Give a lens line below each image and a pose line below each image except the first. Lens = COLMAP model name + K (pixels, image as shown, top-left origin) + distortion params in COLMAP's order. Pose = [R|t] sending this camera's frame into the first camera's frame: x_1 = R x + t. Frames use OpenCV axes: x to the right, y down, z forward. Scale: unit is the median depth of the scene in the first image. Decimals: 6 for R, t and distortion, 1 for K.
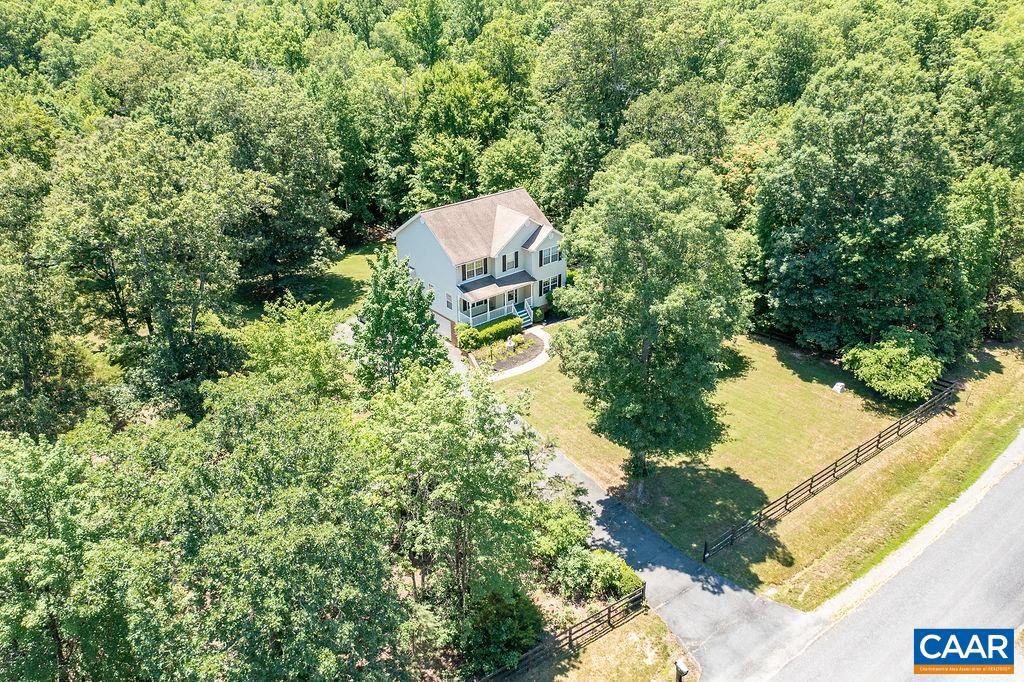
lens RADIAL K [[815.5, 0, 511.7], [0, 815.5, 341.4], [0, 0, 1]] dist [0.013369, -0.004330]
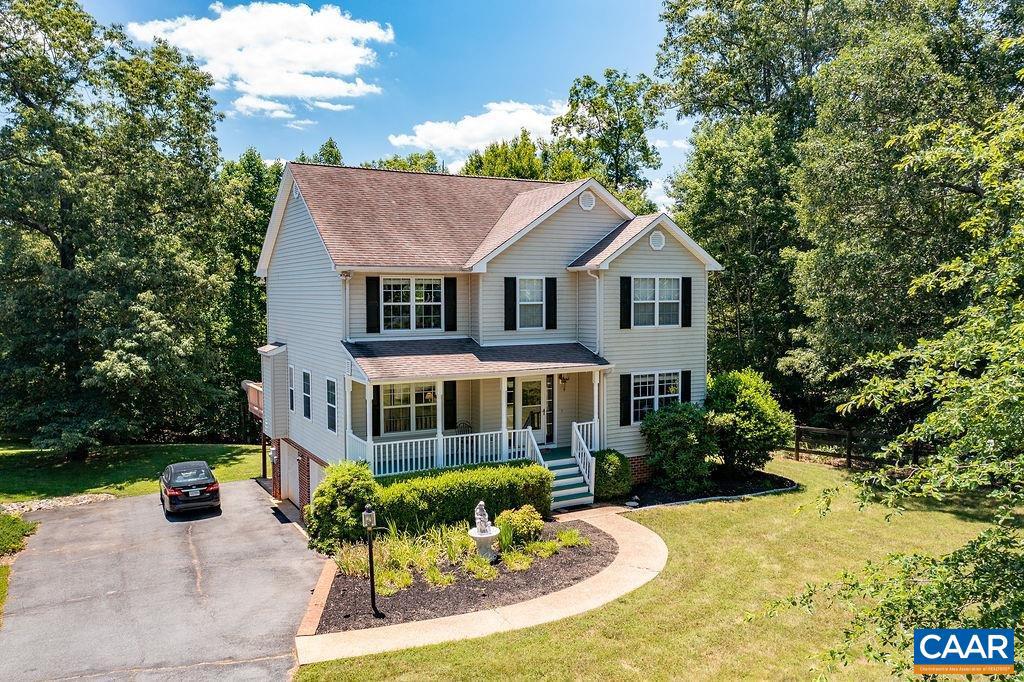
lens RADIAL K [[815.5, 0, 507.7], [0, 815.5, 341.6], [0, 0, 1]] dist [0.013369, -0.004330]
pose [[0.982740, 0.015719, -0.184325, 0.050787], [-0.086201, 0.920512, -0.381086, 0.044111], [0.163683, 0.390397, 0.905979, 0.705033]]
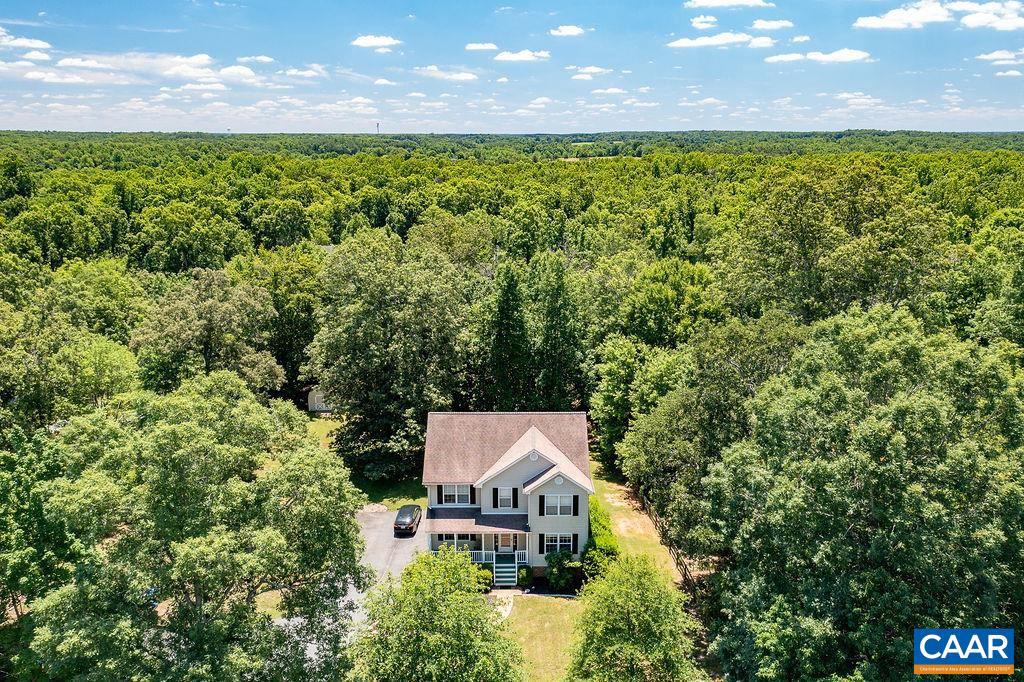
lens RADIAL K [[815.5, 0, 513.8], [0, 815.5, 339.5], [0, 0, 1]] dist [0.013369, -0.004330]
pose [[0.770520, 0.171237, -0.613985, 0.467981], [-0.290068, 0.951920, -0.098535, -0.169647], [0.567591, 0.254020, 0.783144, 0.343642]]
